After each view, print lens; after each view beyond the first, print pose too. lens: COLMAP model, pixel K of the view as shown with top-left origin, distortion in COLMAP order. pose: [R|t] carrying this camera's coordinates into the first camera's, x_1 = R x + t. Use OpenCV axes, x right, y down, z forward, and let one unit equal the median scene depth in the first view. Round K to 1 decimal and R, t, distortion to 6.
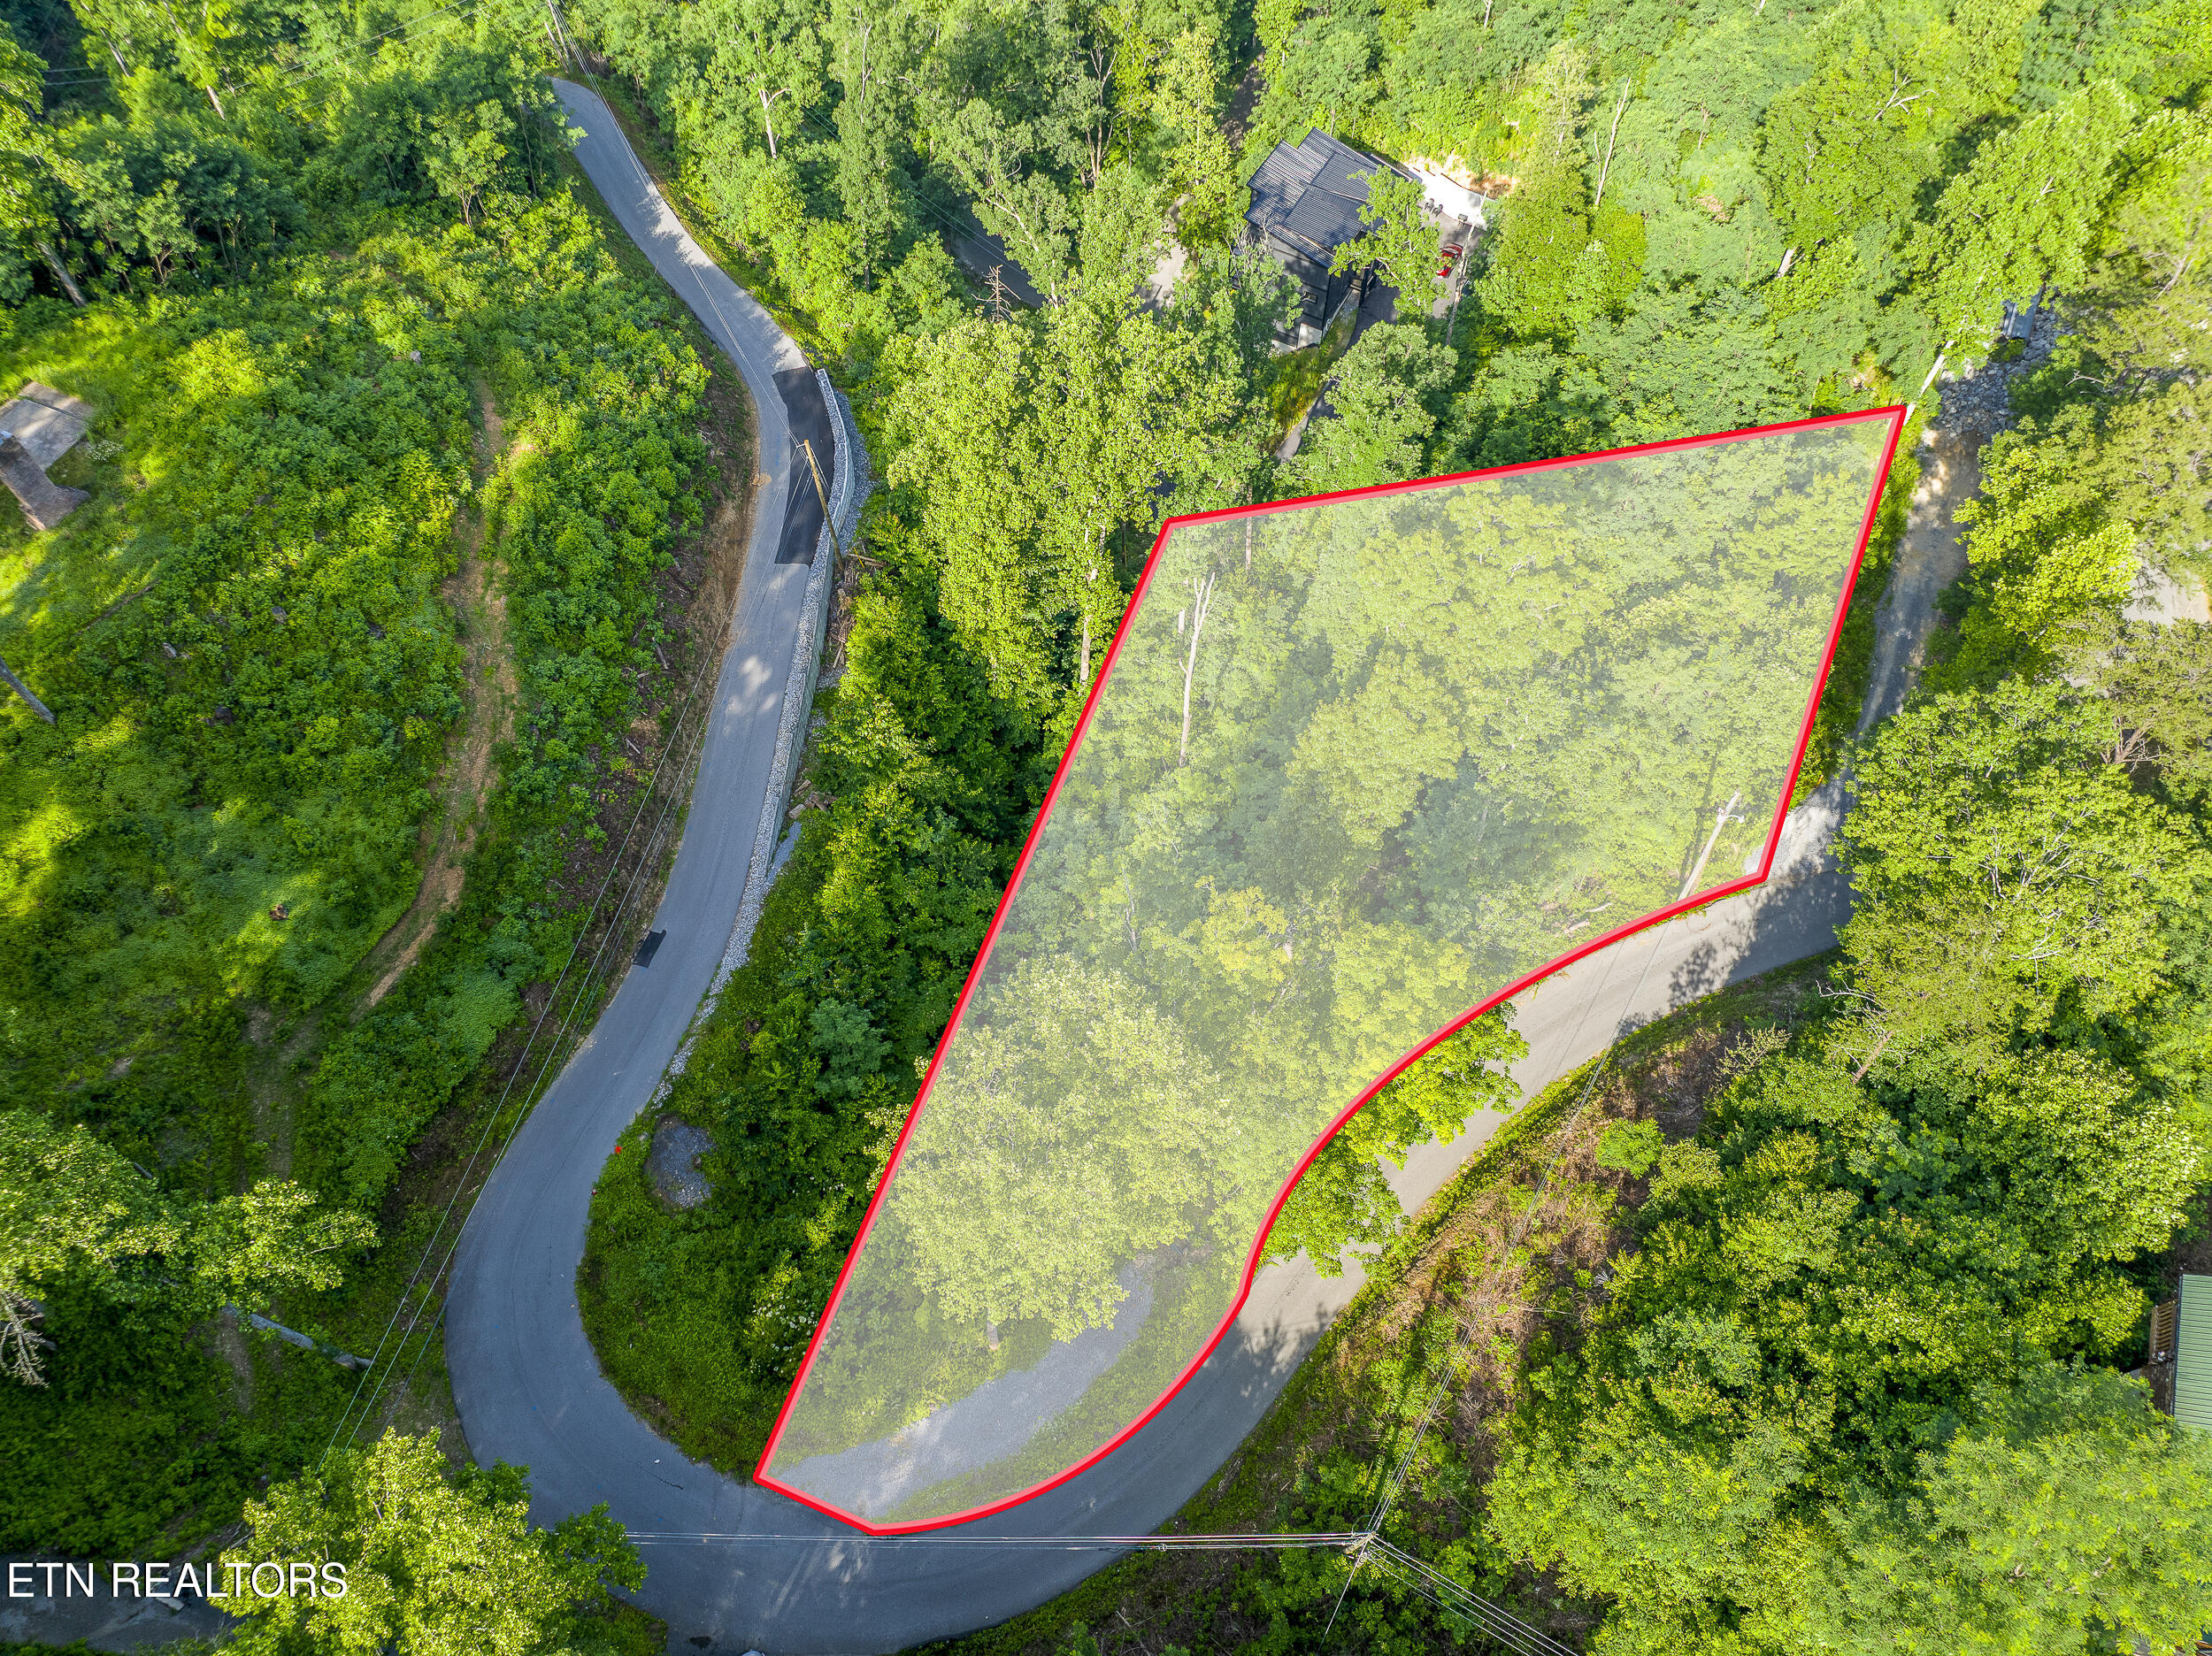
lens RADIAL K [[1561.5, 0, 1106.0], [0, 1561.5, 828.0], [0, 0, 1]] dist [-0.040158, 0.002284]
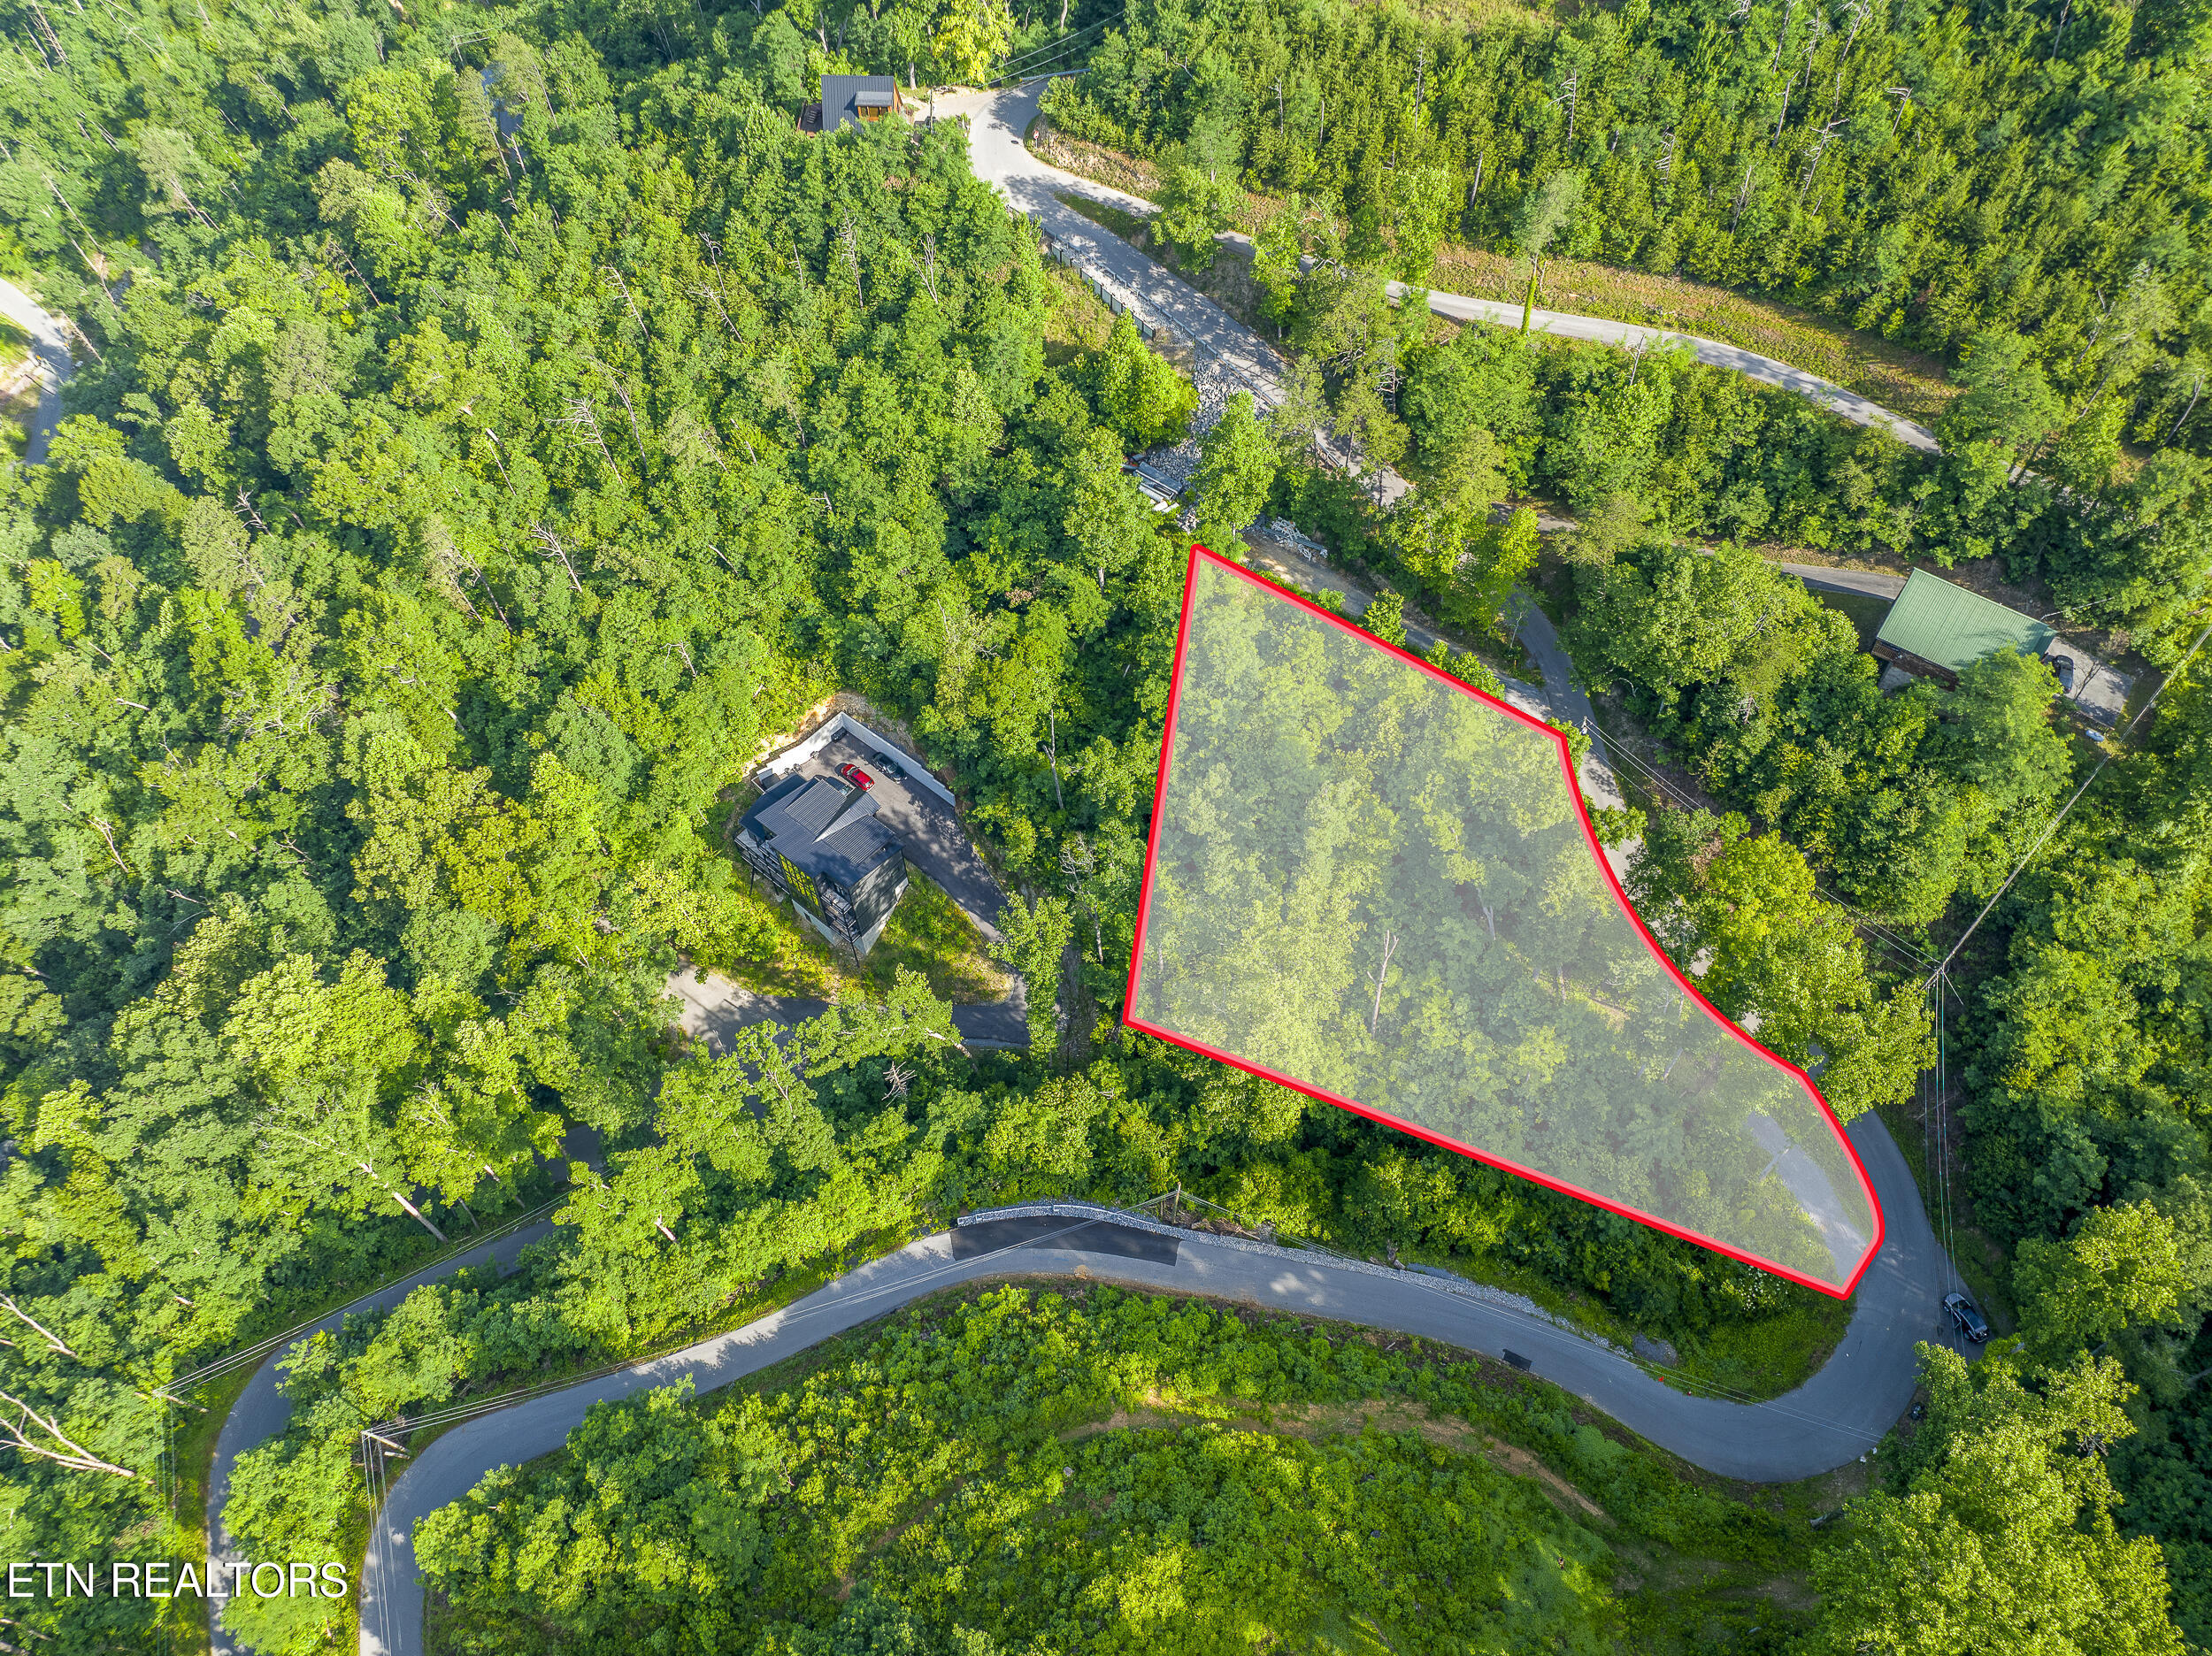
lens RADIAL K [[1561.5, 0, 1106.0], [0, 1561.5, 828.0], [0, 0, 1]] dist [-0.040158, 0.002284]
pose [[0.175405, -0.837014, 0.518306, -0.755802], [0.846707, 0.396874, 0.354371, -1.057252], [-0.502315, 0.376695, 0.778319, -0.167615]]
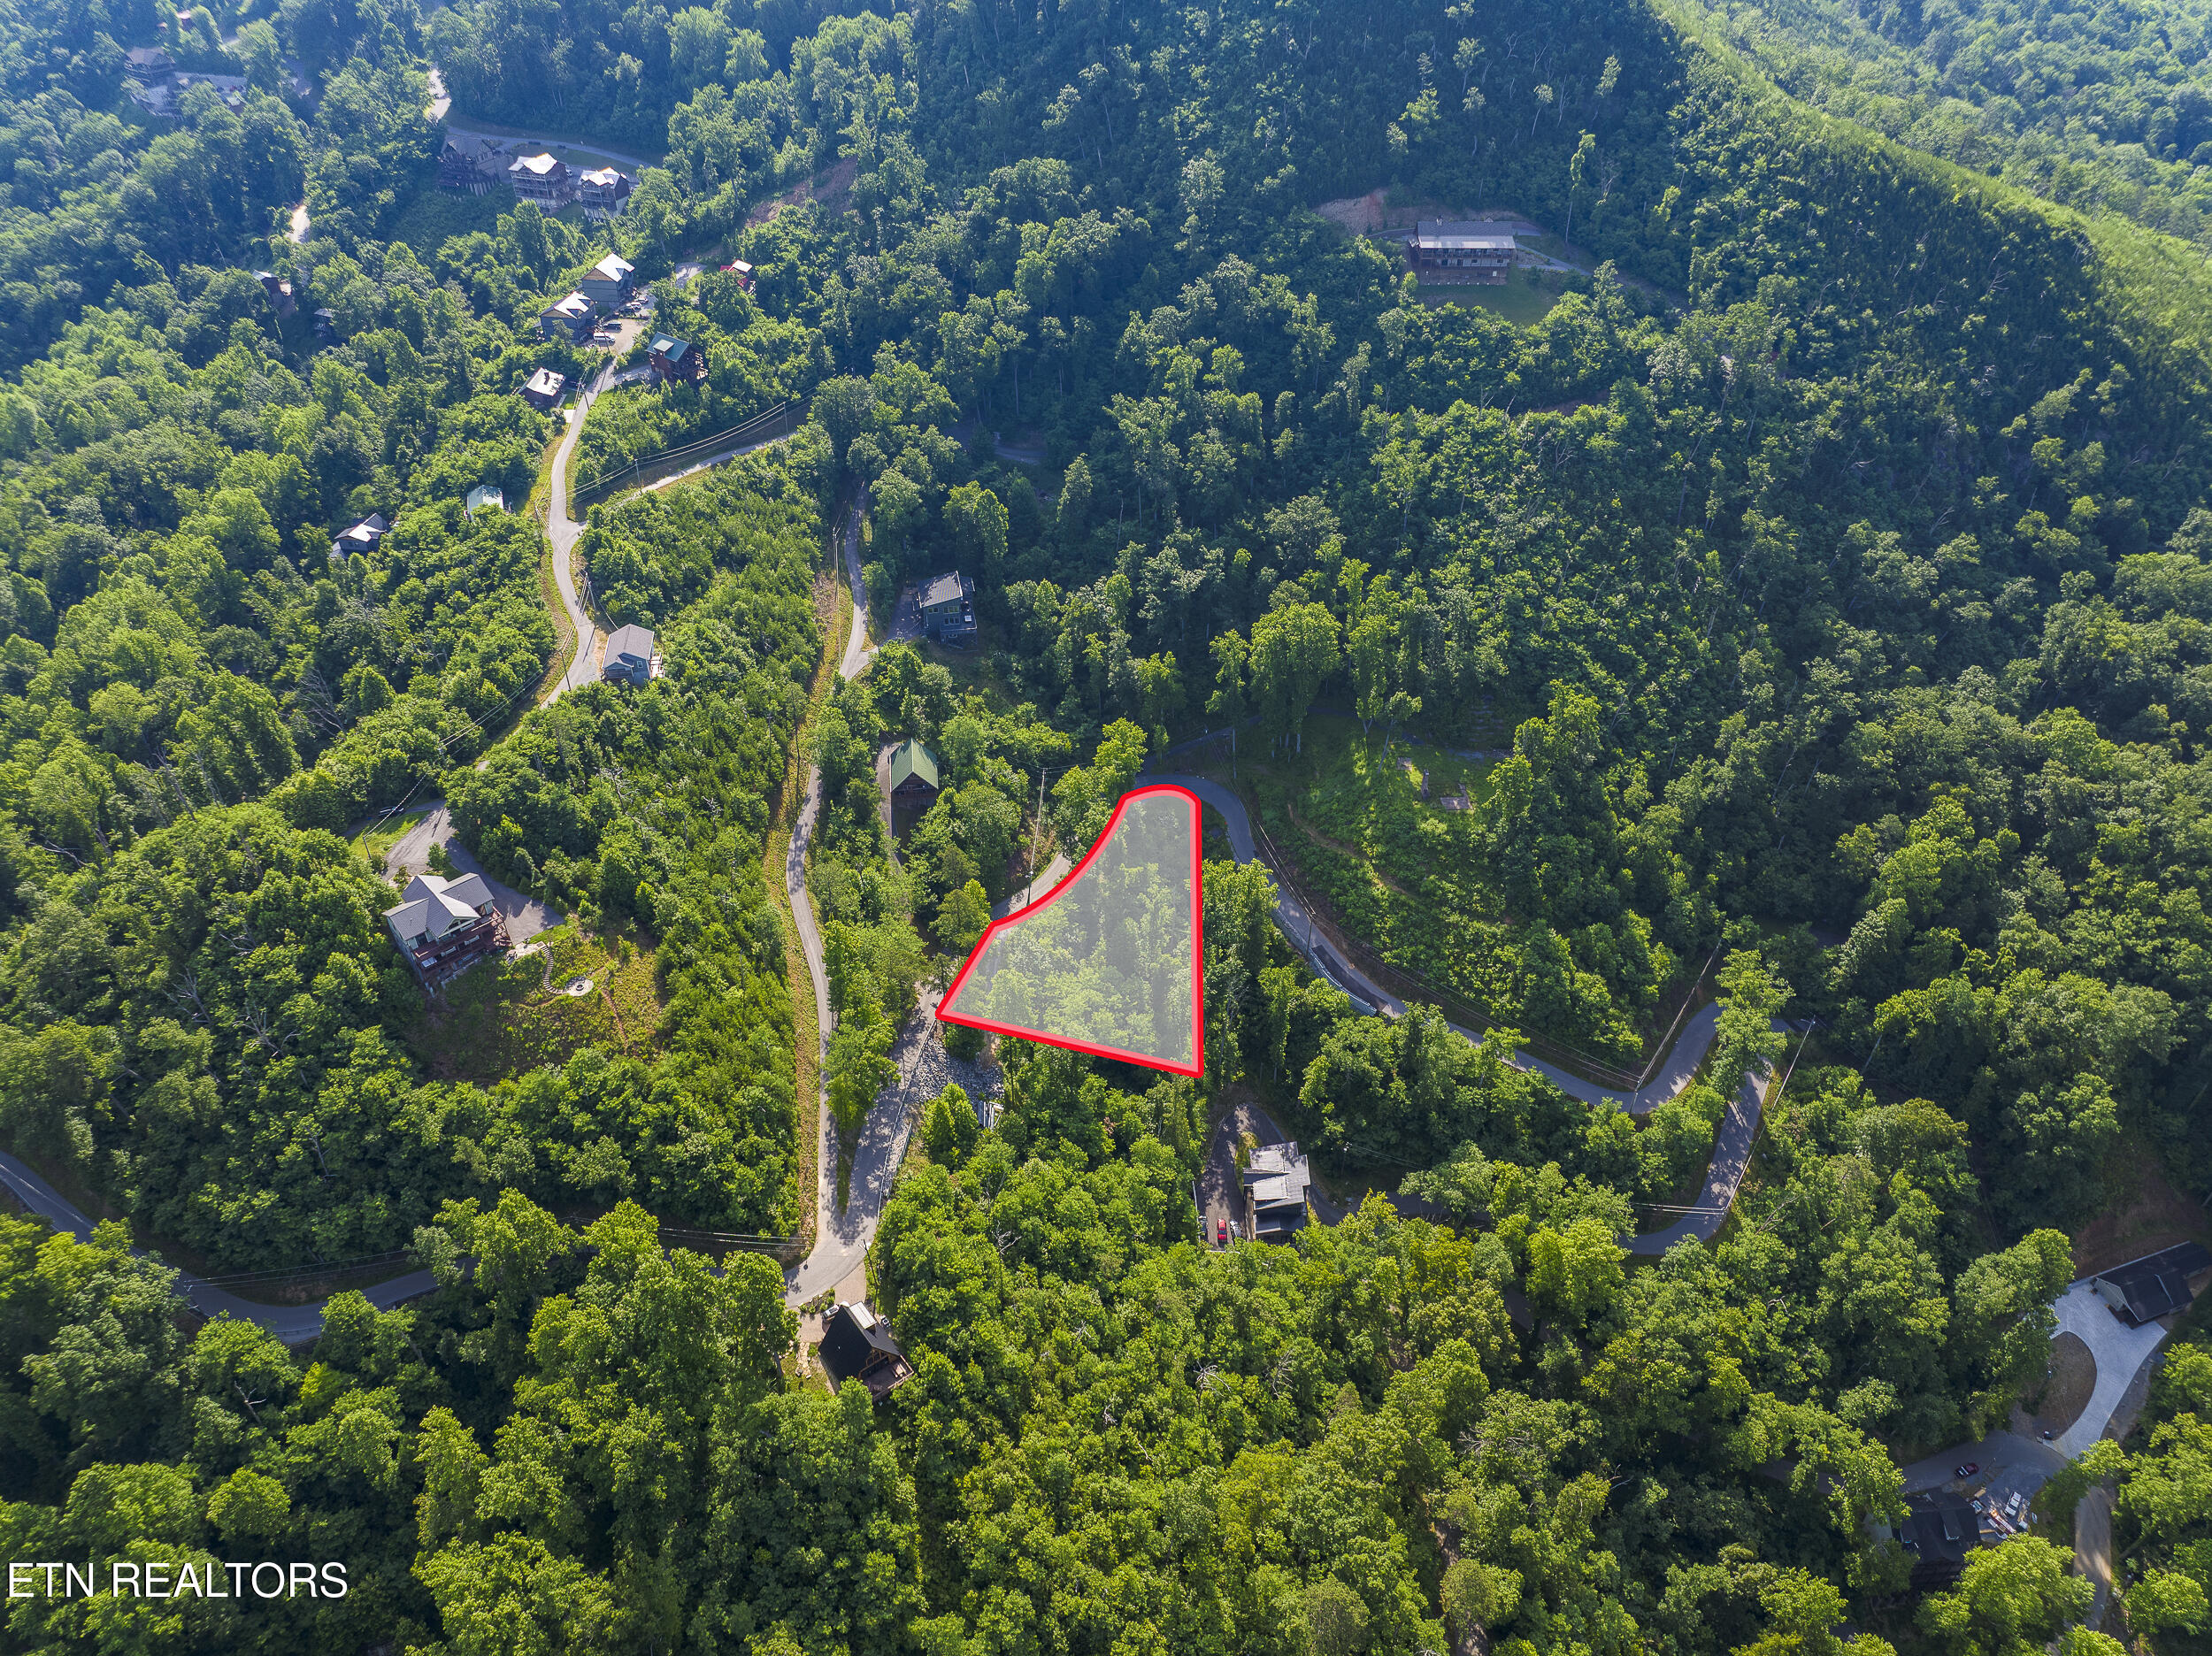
lens RADIAL K [[1561.5, 0, 1106.0], [0, 1561.5, 828.0], [0, 0, 1]] dist [-0.040158, 0.002284]
pose [[-0.871184, 0.294419, -0.392882, 1.661311], [-0.422134, -0.040596, 0.905624, -3.533545], [0.250683, 0.954814, 0.159651, 0.224380]]
